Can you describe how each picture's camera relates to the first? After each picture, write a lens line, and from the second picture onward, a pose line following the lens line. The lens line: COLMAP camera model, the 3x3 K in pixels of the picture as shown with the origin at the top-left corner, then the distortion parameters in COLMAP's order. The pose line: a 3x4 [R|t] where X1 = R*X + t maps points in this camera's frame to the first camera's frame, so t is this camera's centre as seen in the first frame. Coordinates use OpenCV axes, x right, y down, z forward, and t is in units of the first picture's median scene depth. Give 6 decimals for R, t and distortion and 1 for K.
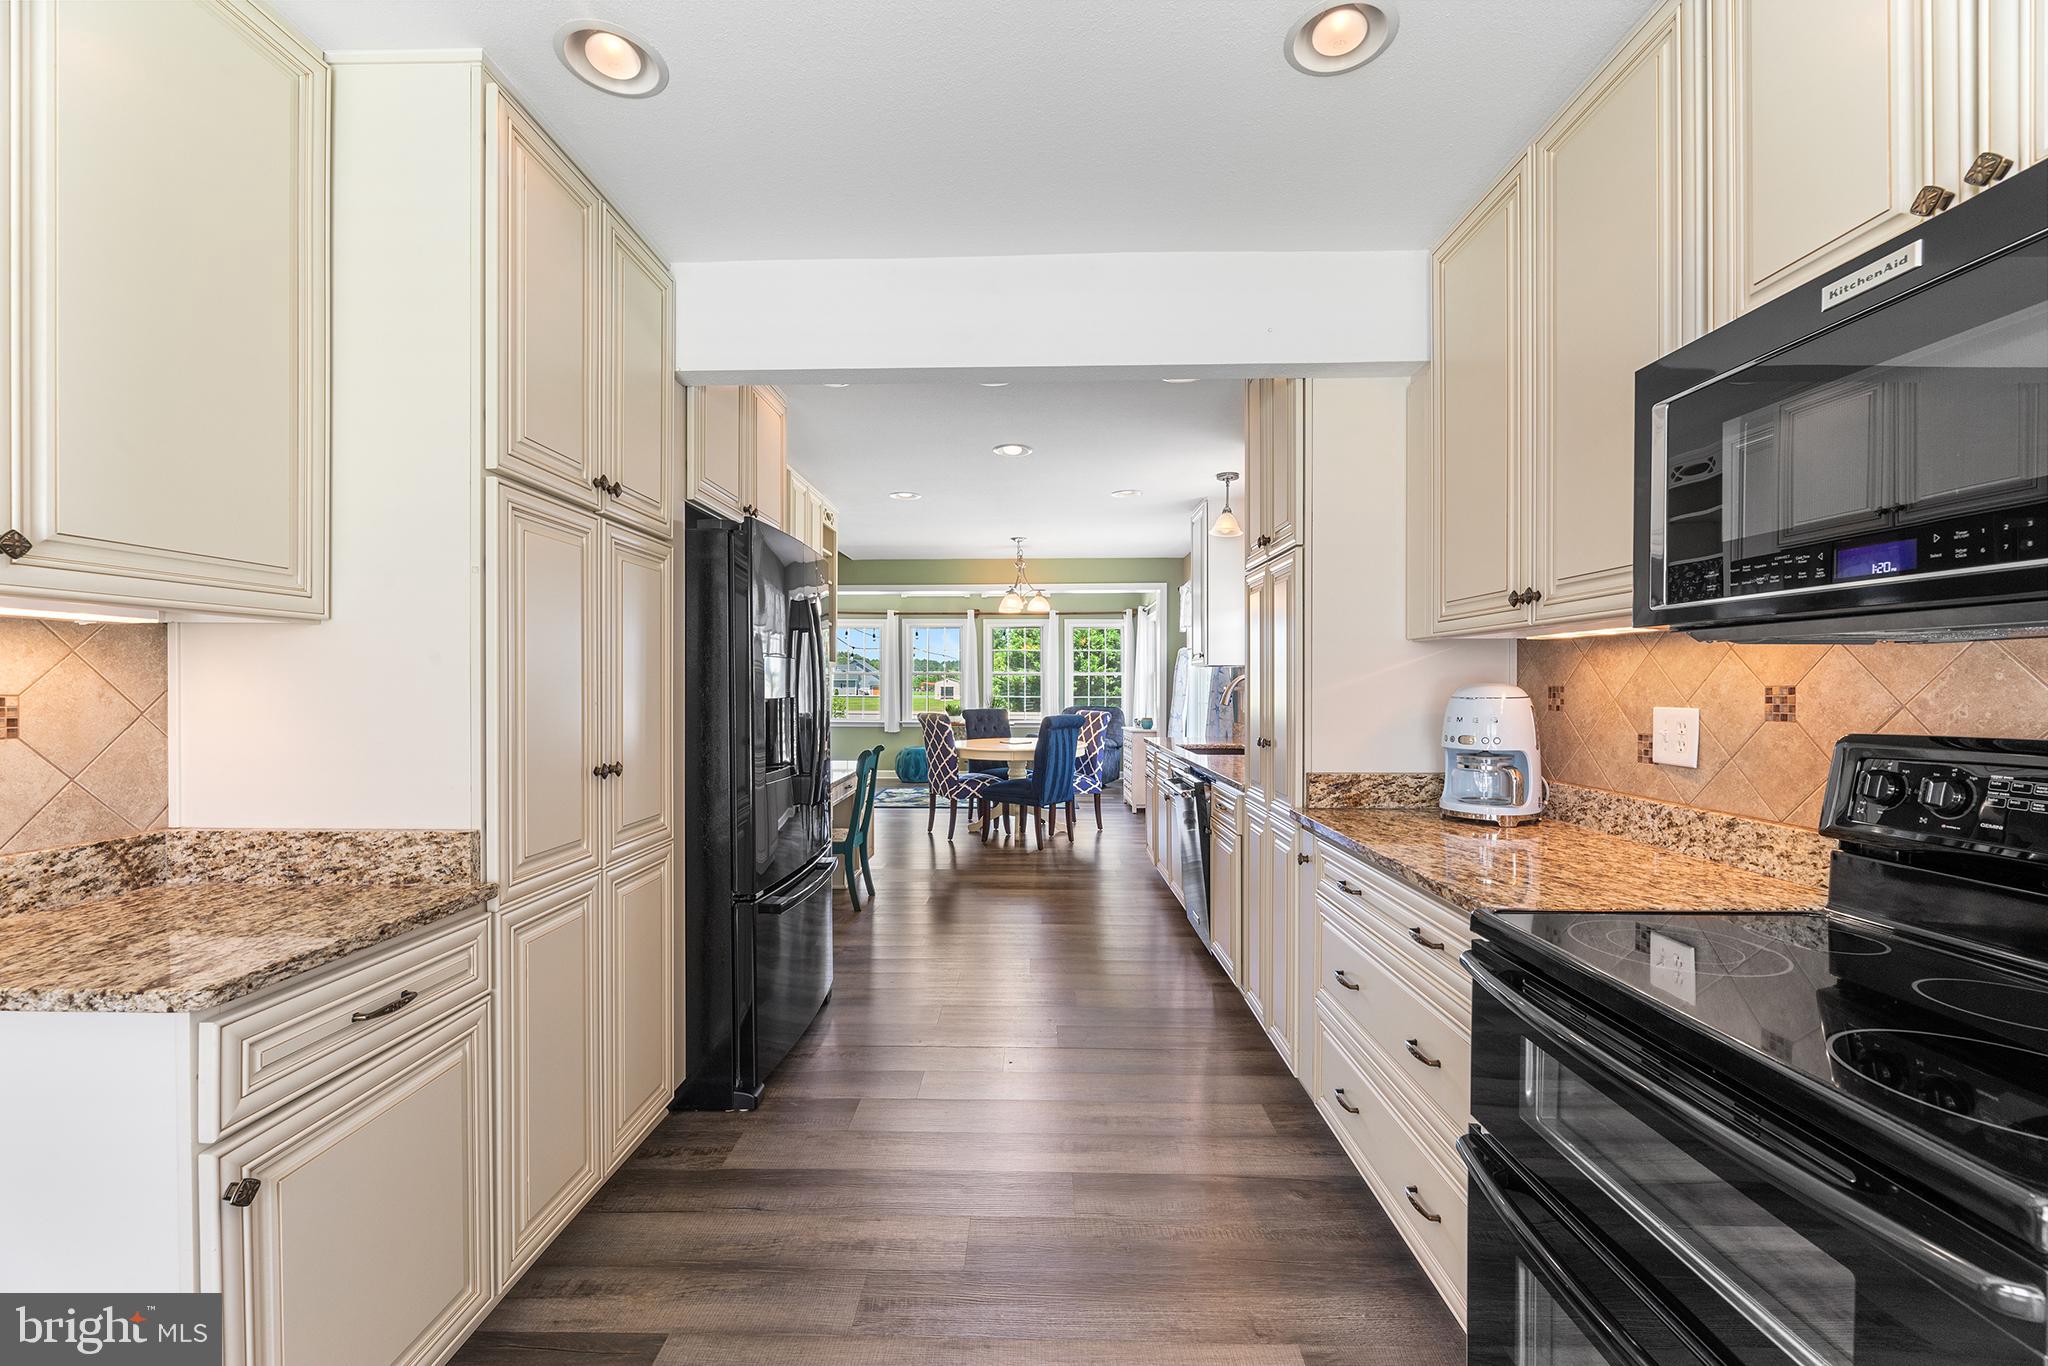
lens RADIAL K [[818.4, 0, 1022.5], [0, 818.4, 687.1], [0, 0, 1]] dist [-0.000463, -0.000051]
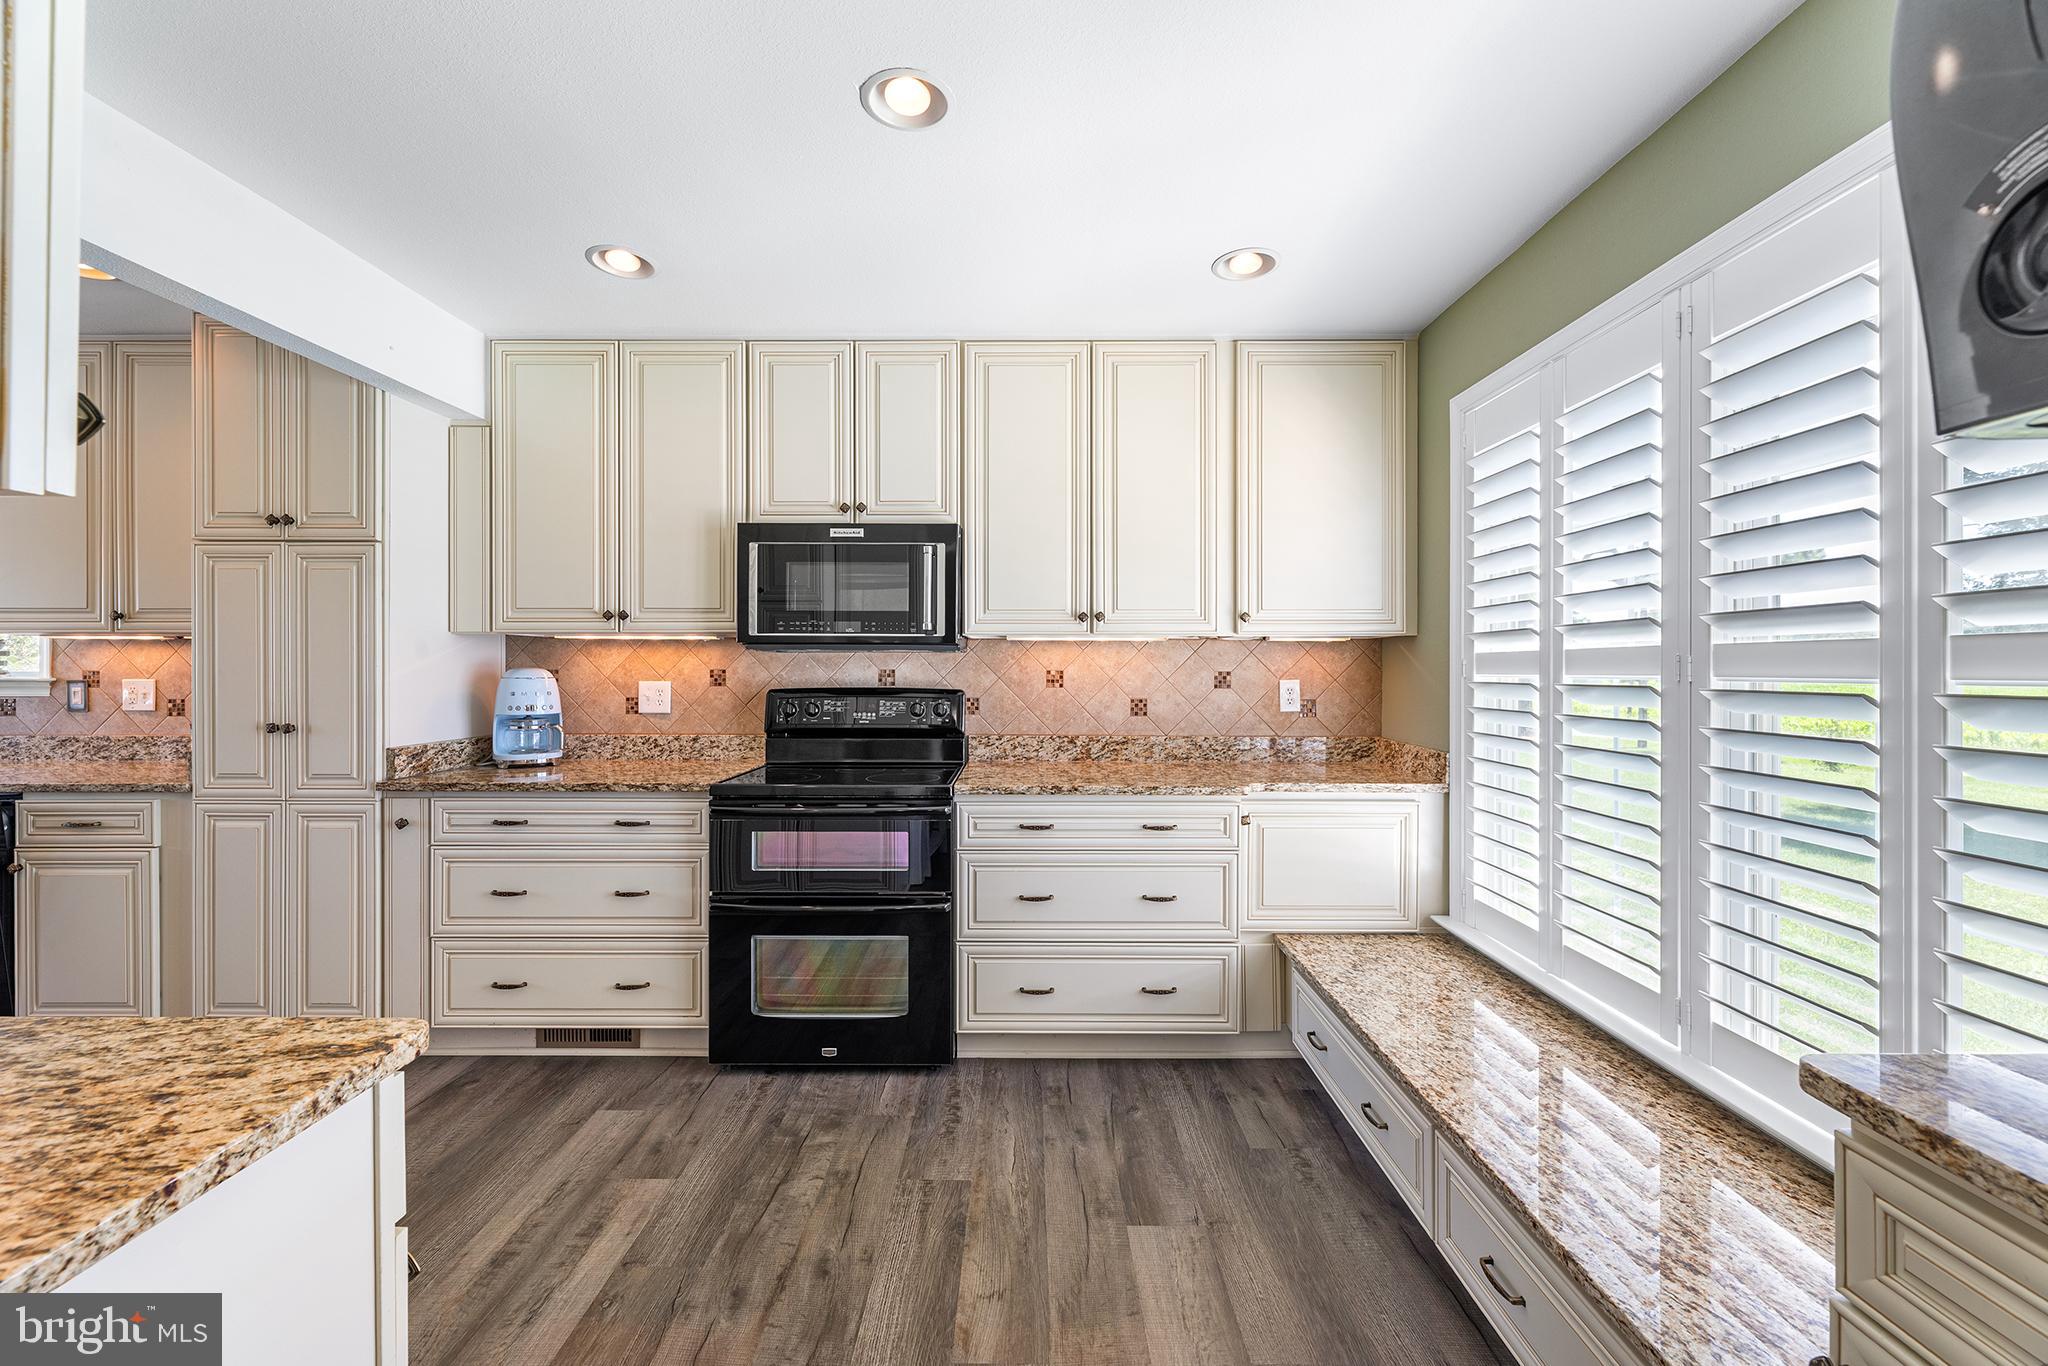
lens RADIAL K [[818.4, 0, 1023.9], [0, 818.4, 671.7], [0, 0, 1]] dist [-0.000463, -0.000051]
pose [[-0.013741, -0.004080, 0.999897, -0.880972], [0.001429, 0.999991, 0.004100, -0.002304], [-0.999905, 0.001485, -0.013735, 0.177751]]
